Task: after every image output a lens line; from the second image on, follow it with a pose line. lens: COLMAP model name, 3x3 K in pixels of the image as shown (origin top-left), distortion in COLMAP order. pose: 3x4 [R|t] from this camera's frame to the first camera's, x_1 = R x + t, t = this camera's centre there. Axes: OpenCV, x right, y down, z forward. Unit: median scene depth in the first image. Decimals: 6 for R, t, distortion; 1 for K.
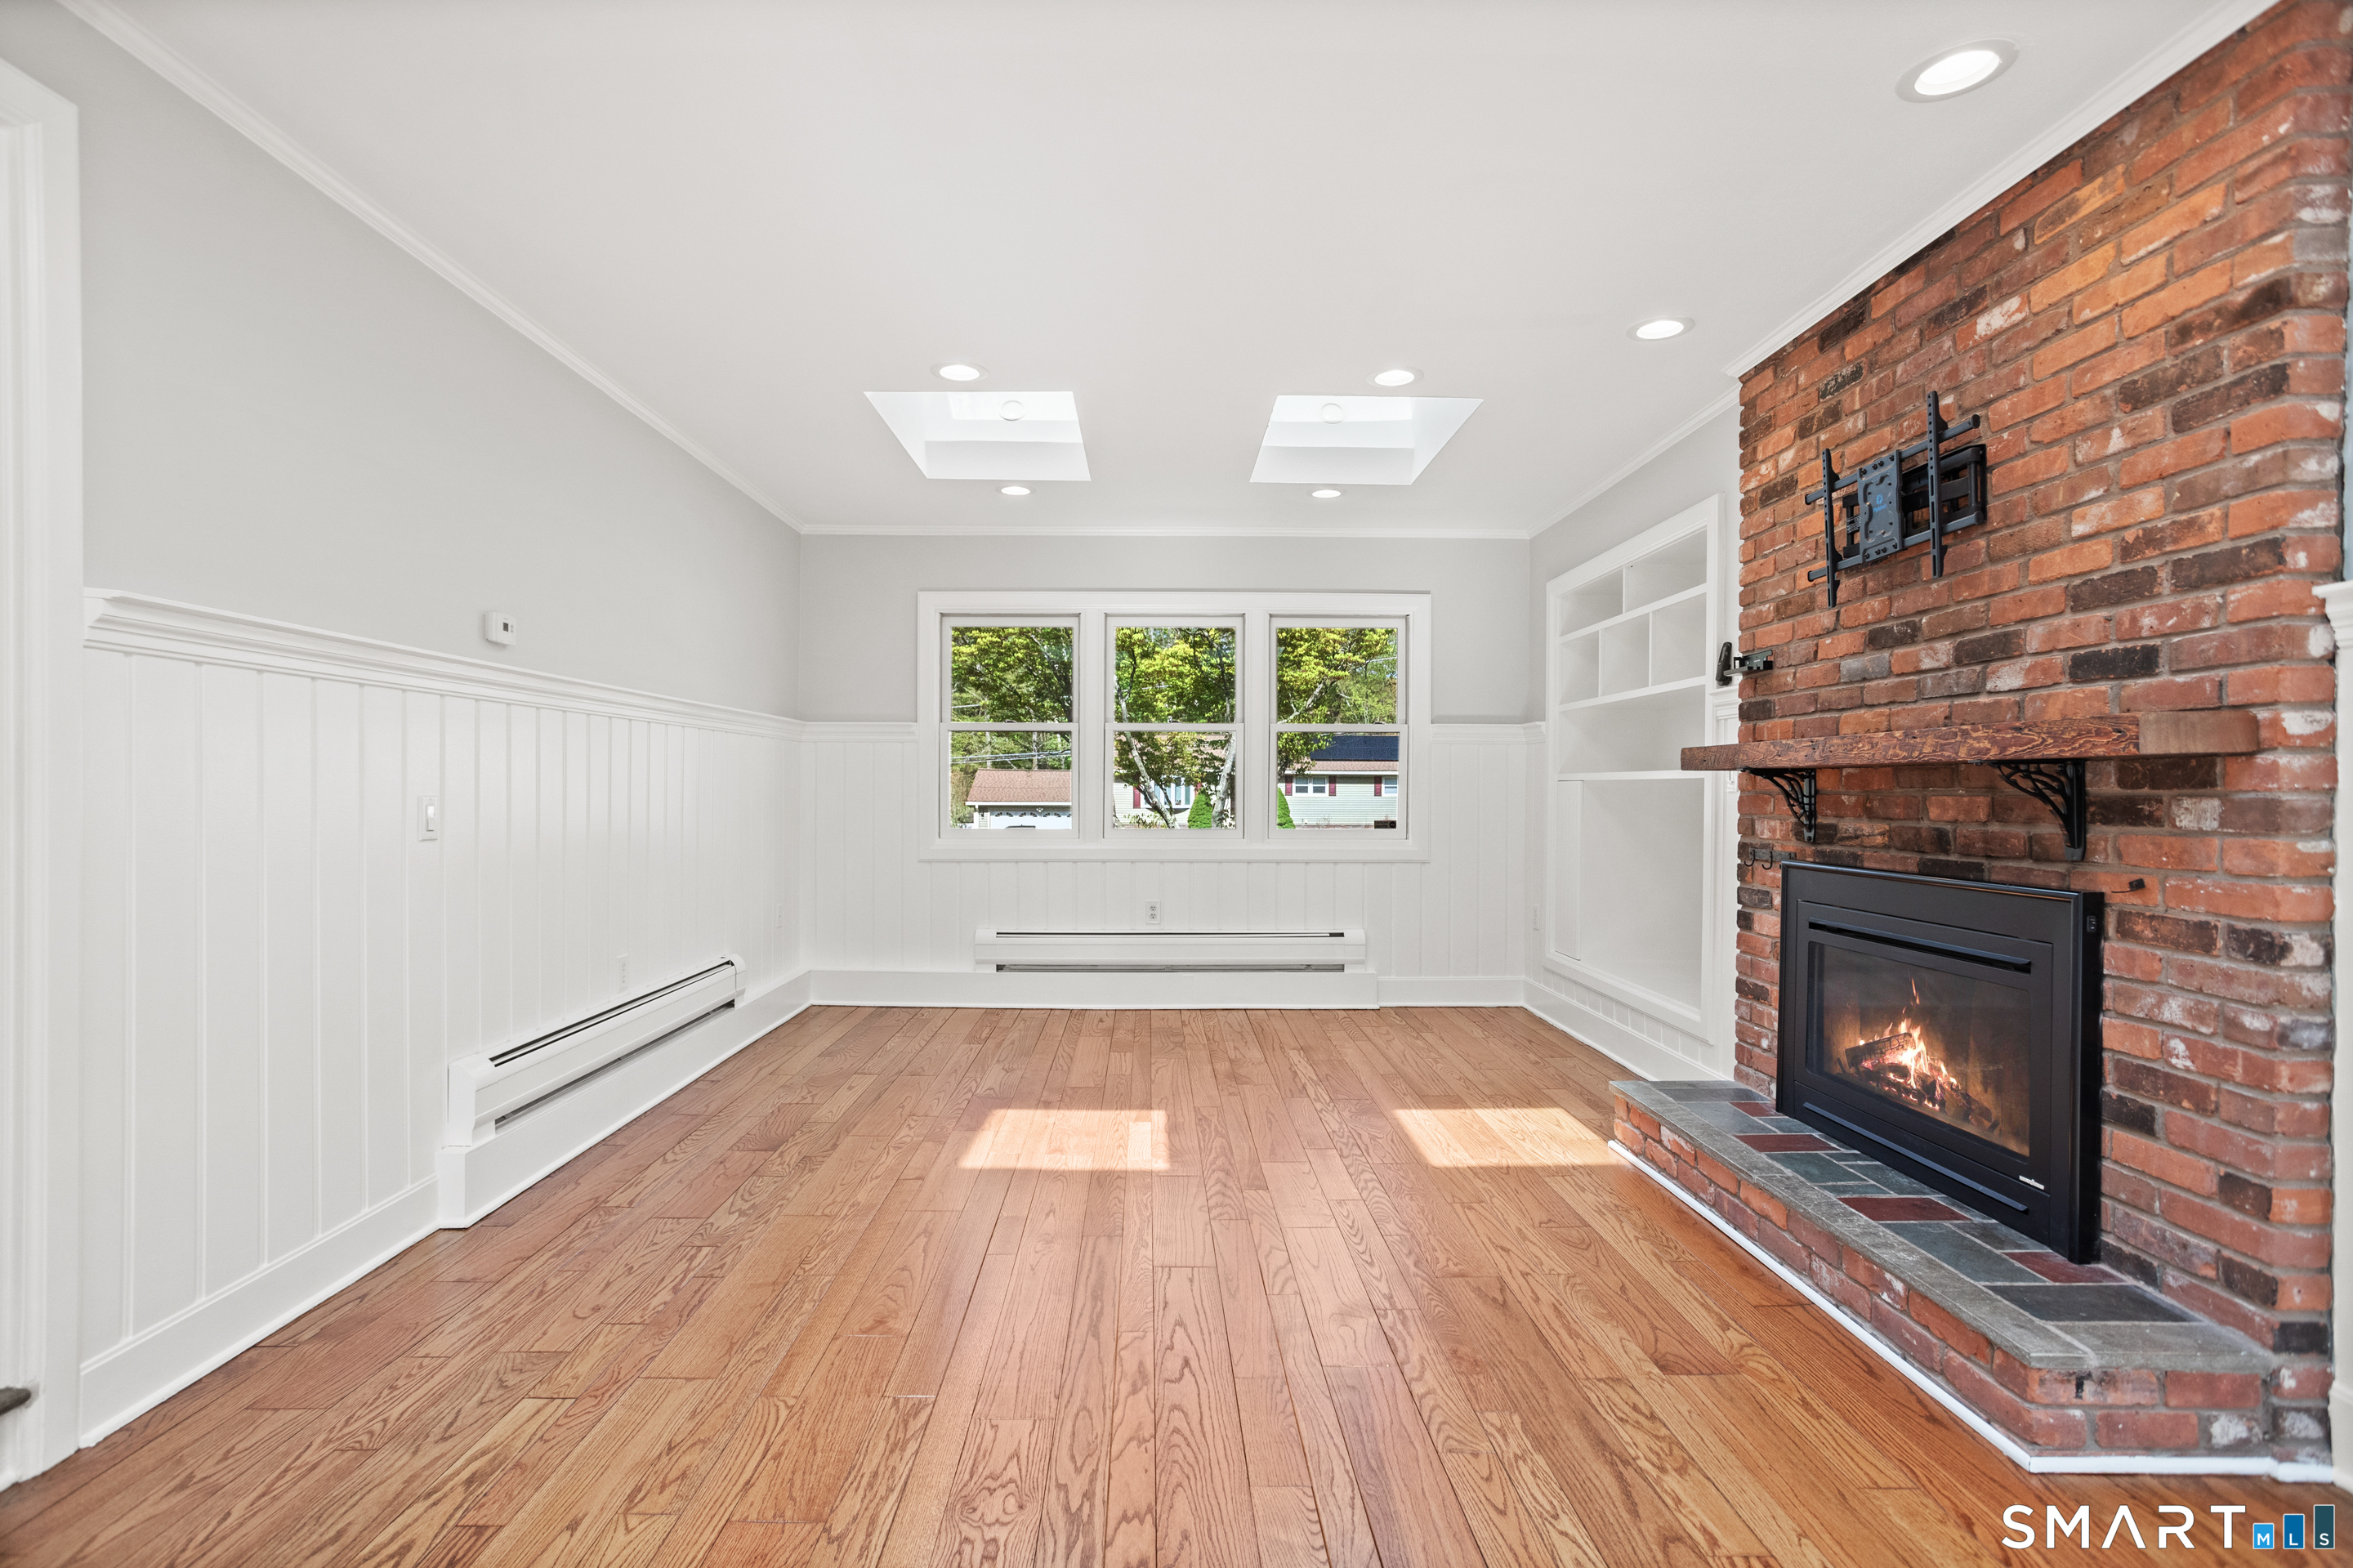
lens RADIAL K [[1140.0, 0, 1177.9], [0, 1140.0, 795.5], [0, 0, 1]] dist [-0.019028, 0.016168]
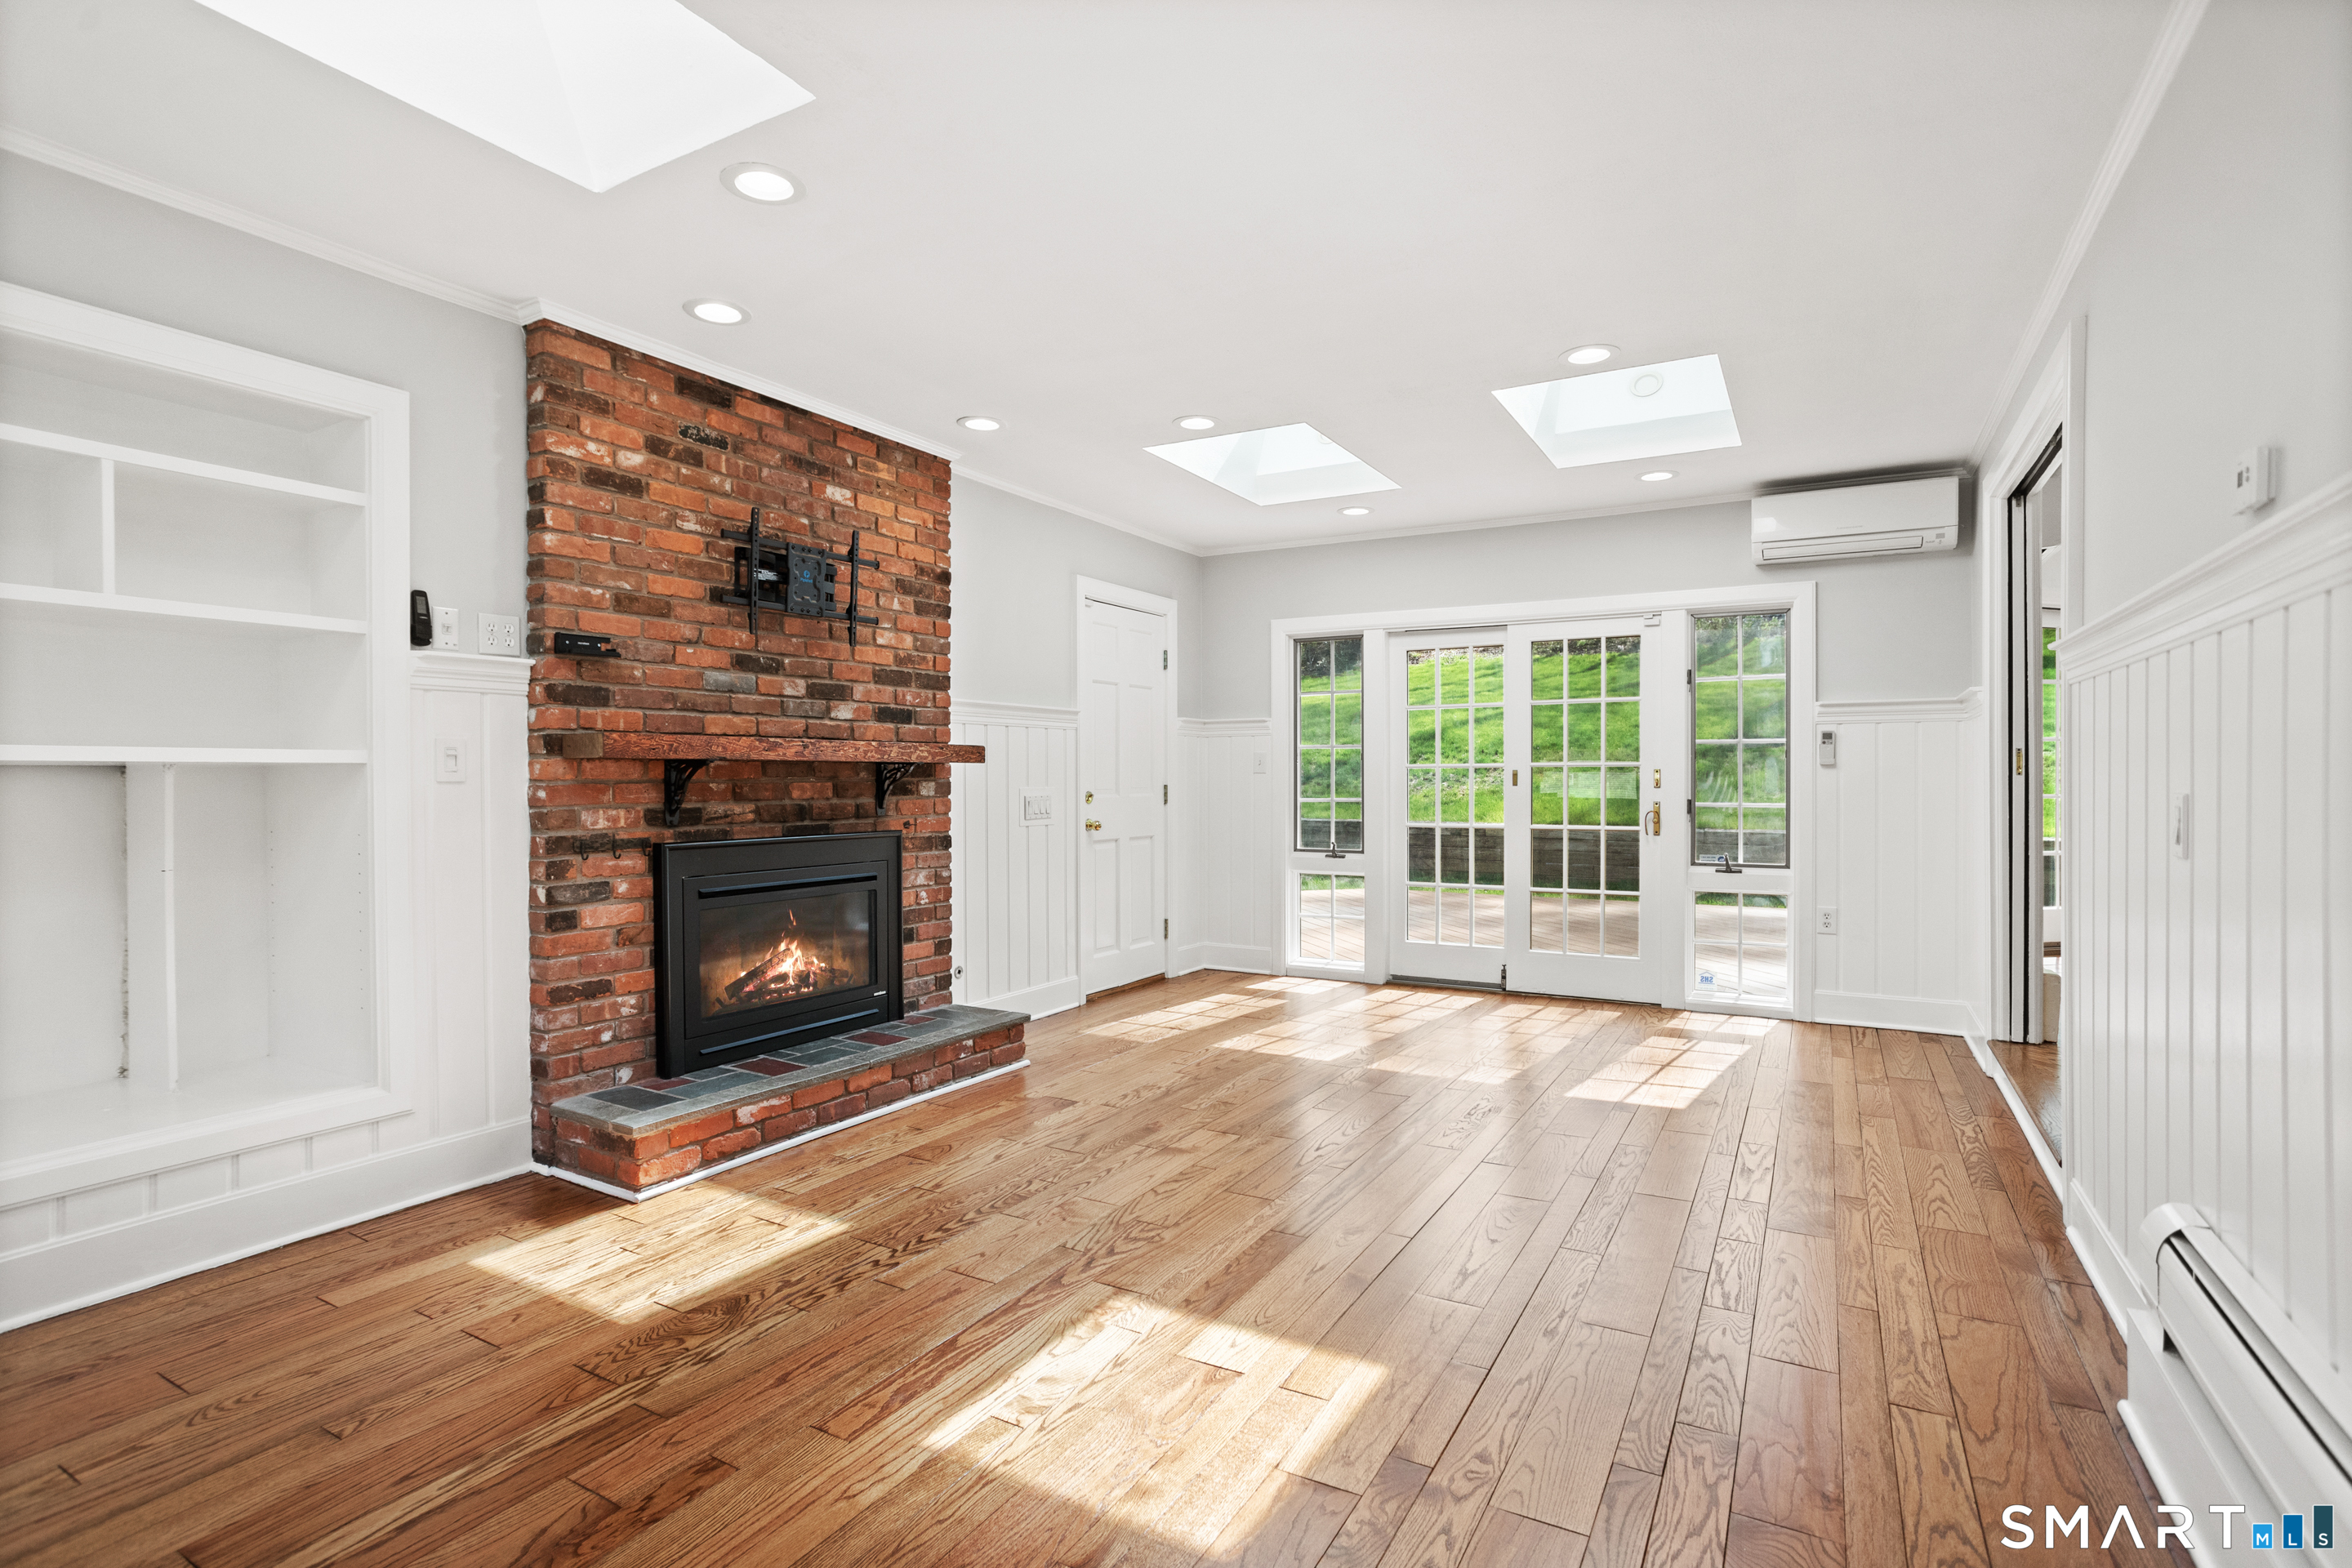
lens RADIAL K [[1150.7, 0, 1157.1], [0, 1150.7, 783.1], [0, 0, 1]] dist [-0.056031, 0.042033]
pose [[-0.846897, -0.007083, 0.531709, -0.533678], [-0.000618, 0.999924, 0.012335, -0.017744], [-0.531756, 0.010117, -0.846837, 2.050136]]
